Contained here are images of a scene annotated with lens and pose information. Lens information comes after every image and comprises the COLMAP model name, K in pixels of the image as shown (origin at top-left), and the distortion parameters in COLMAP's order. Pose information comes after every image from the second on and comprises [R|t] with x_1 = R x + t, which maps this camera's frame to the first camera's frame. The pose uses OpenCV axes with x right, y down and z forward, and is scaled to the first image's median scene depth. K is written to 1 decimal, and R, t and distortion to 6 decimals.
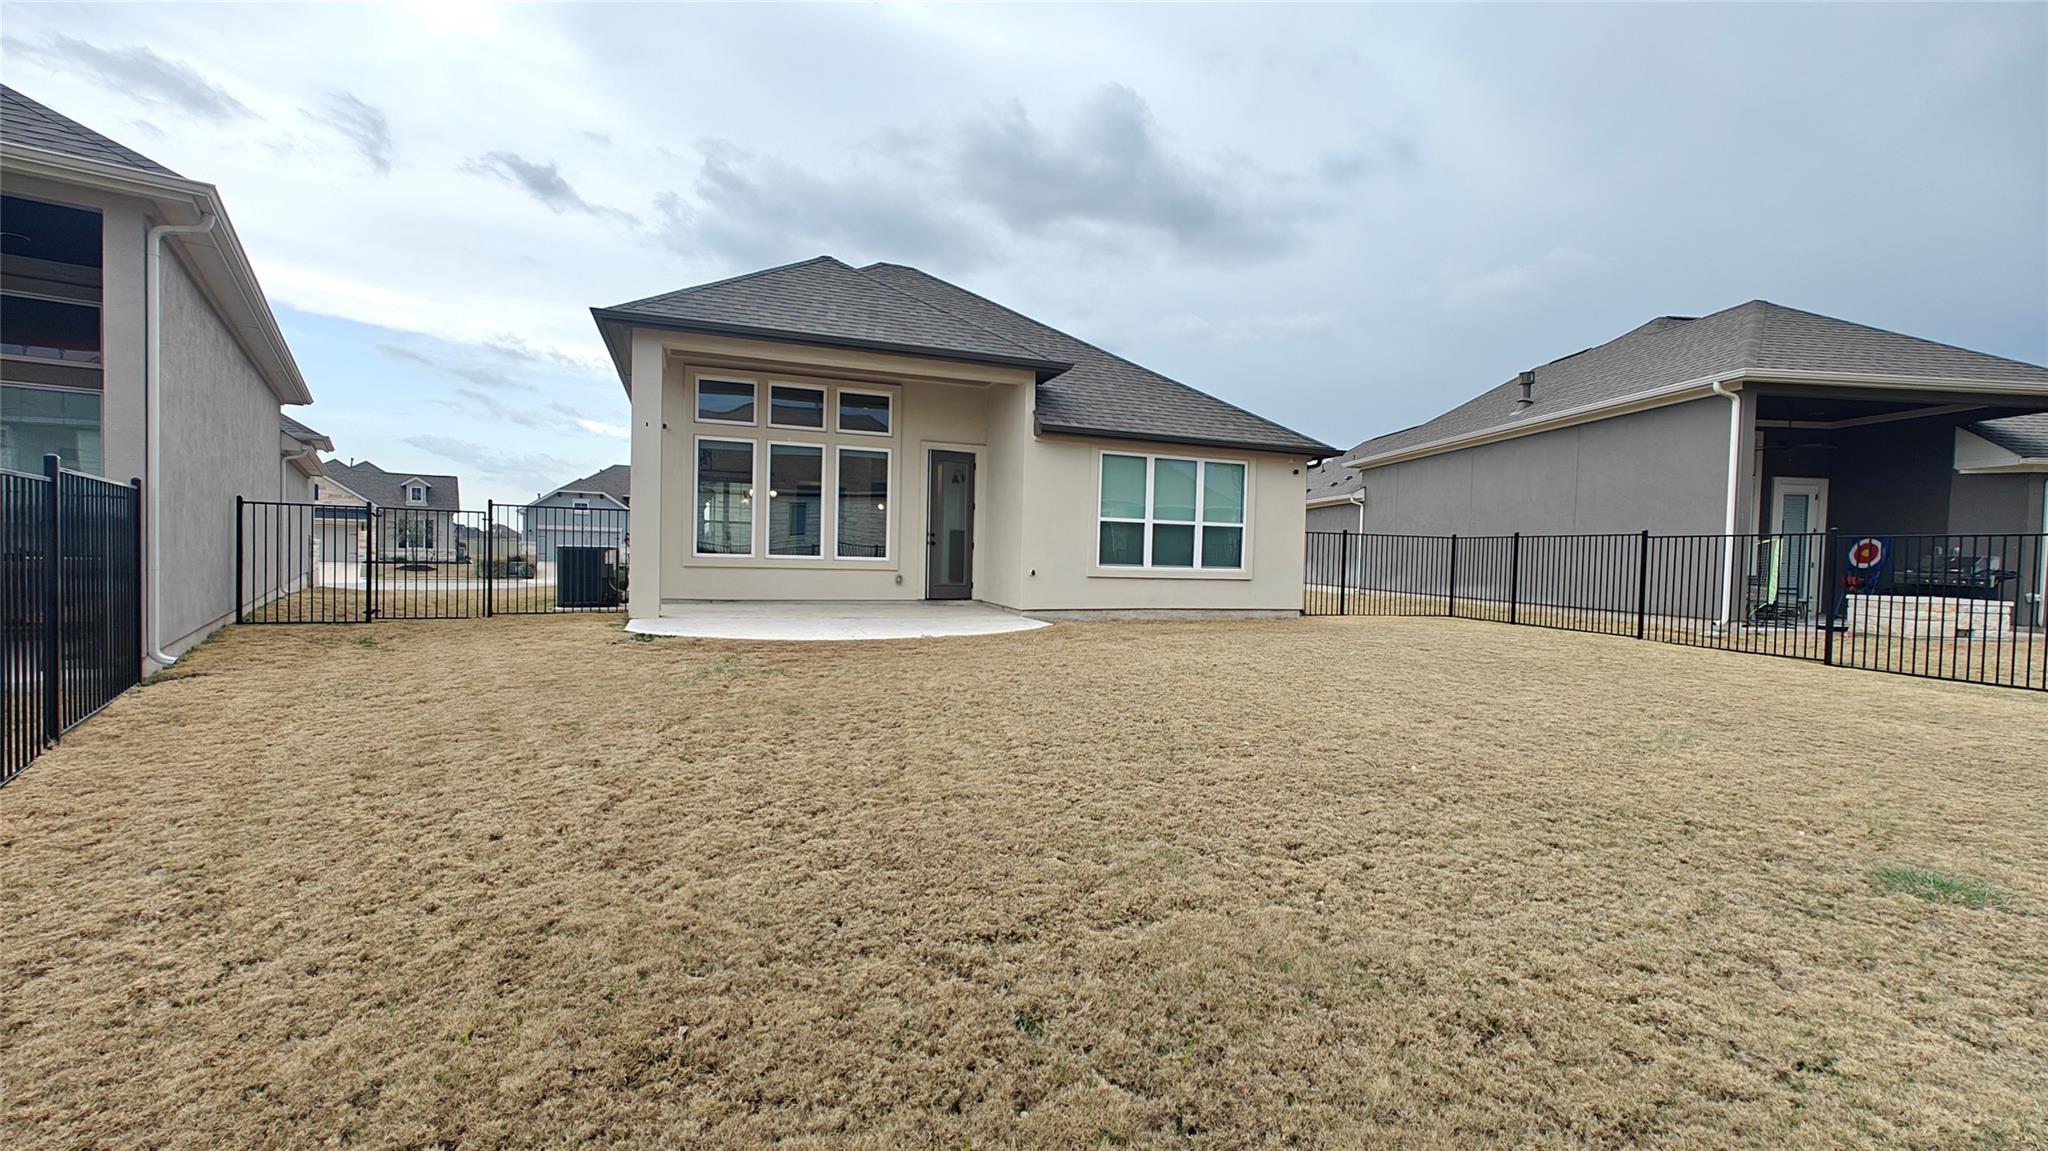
lens RADIAL K [[851.9, 0, 1025.9], [0, 851.9, 578.3], [0, 0, 1]] dist [-0.002022, 0.000190]
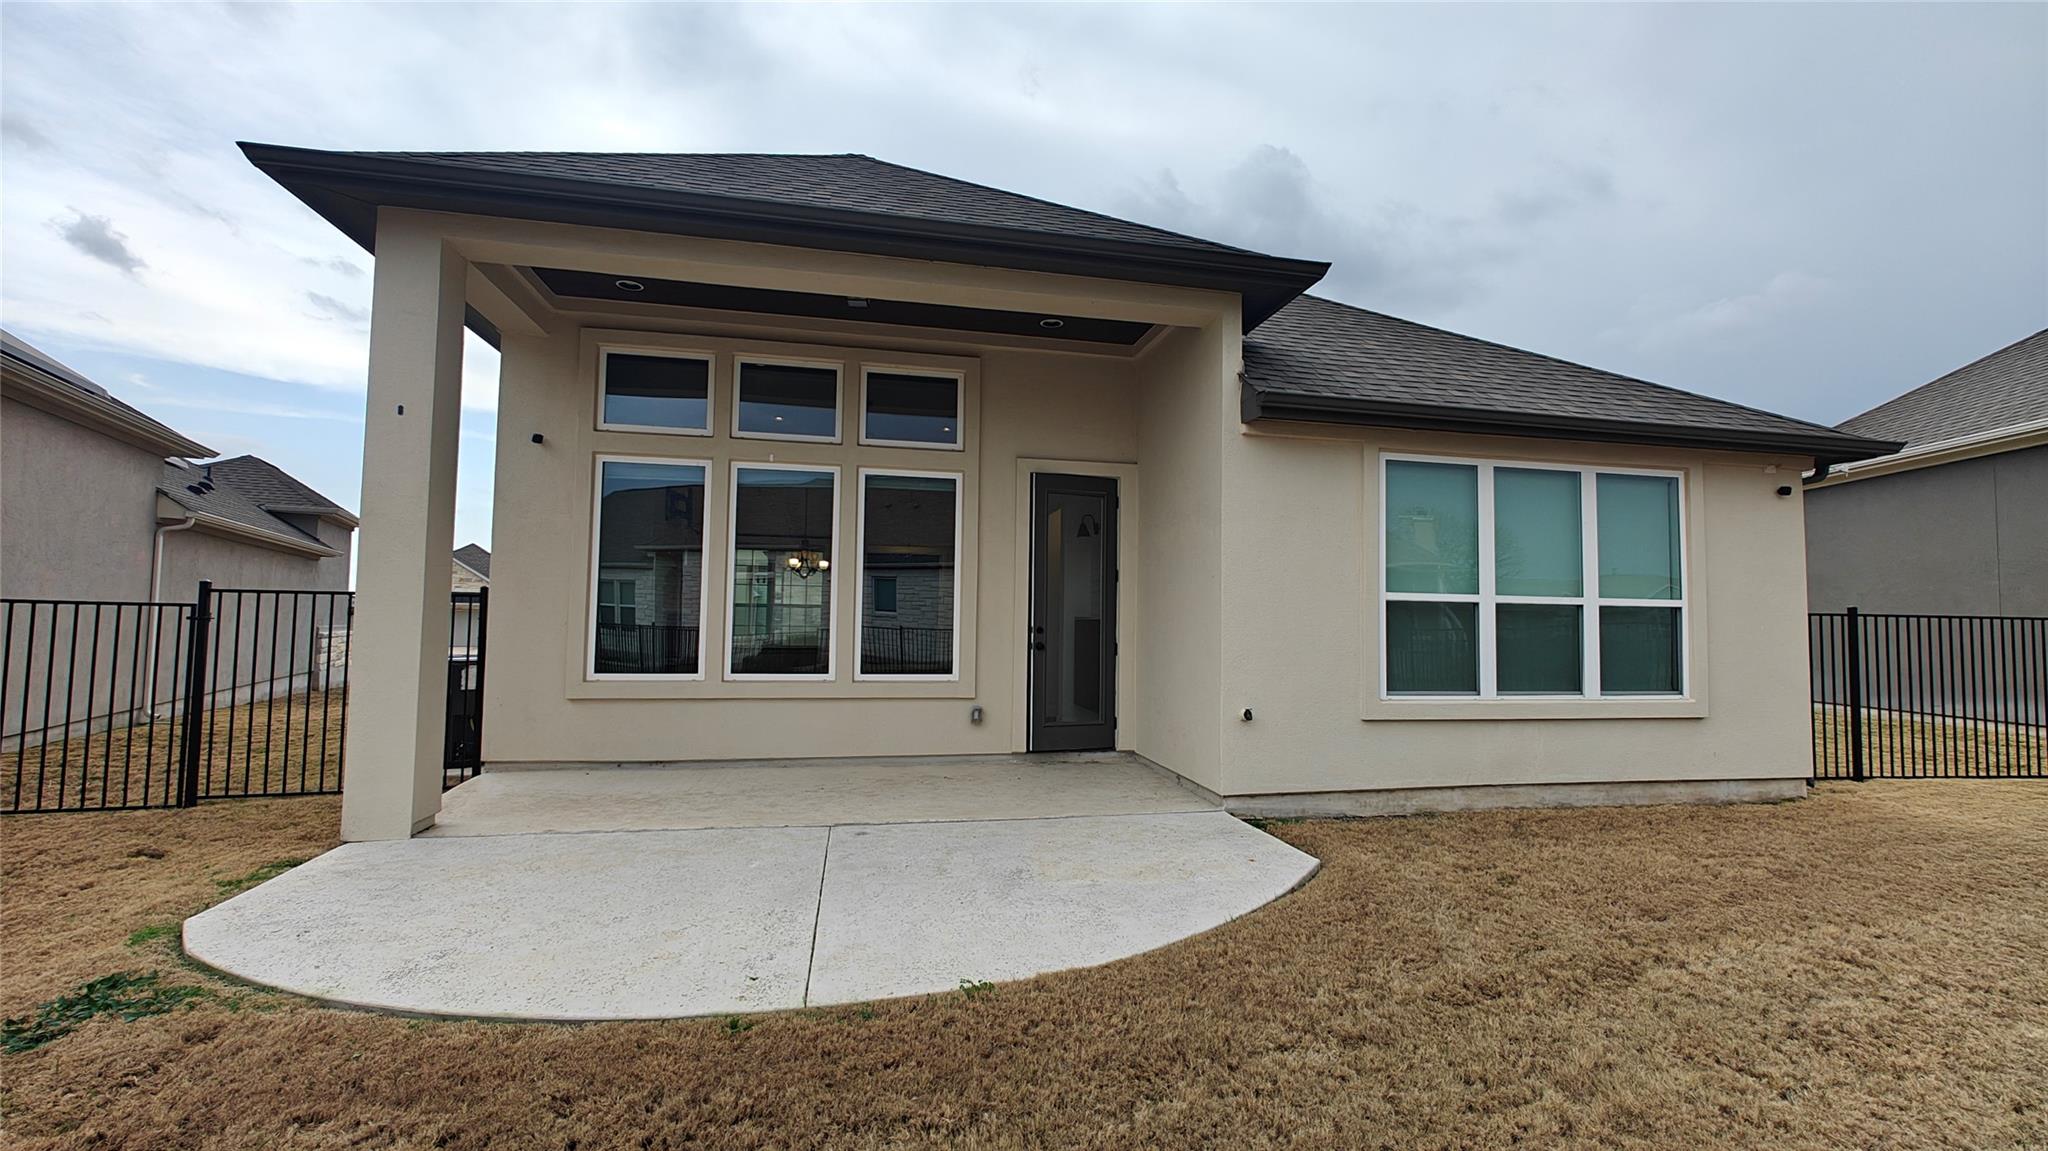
lens RADIAL K [[851.9, 0, 1025.9], [0, 851.9, 578.3], [0, 0, 1]] dist [-0.002022, 0.000190]
pose [[0.986554, -0.020369, -0.162163, -0.030701], [0.006350, 0.996231, -0.086505, -0.037550], [0.163314, 0.084312, 0.982965, 0.471162]]
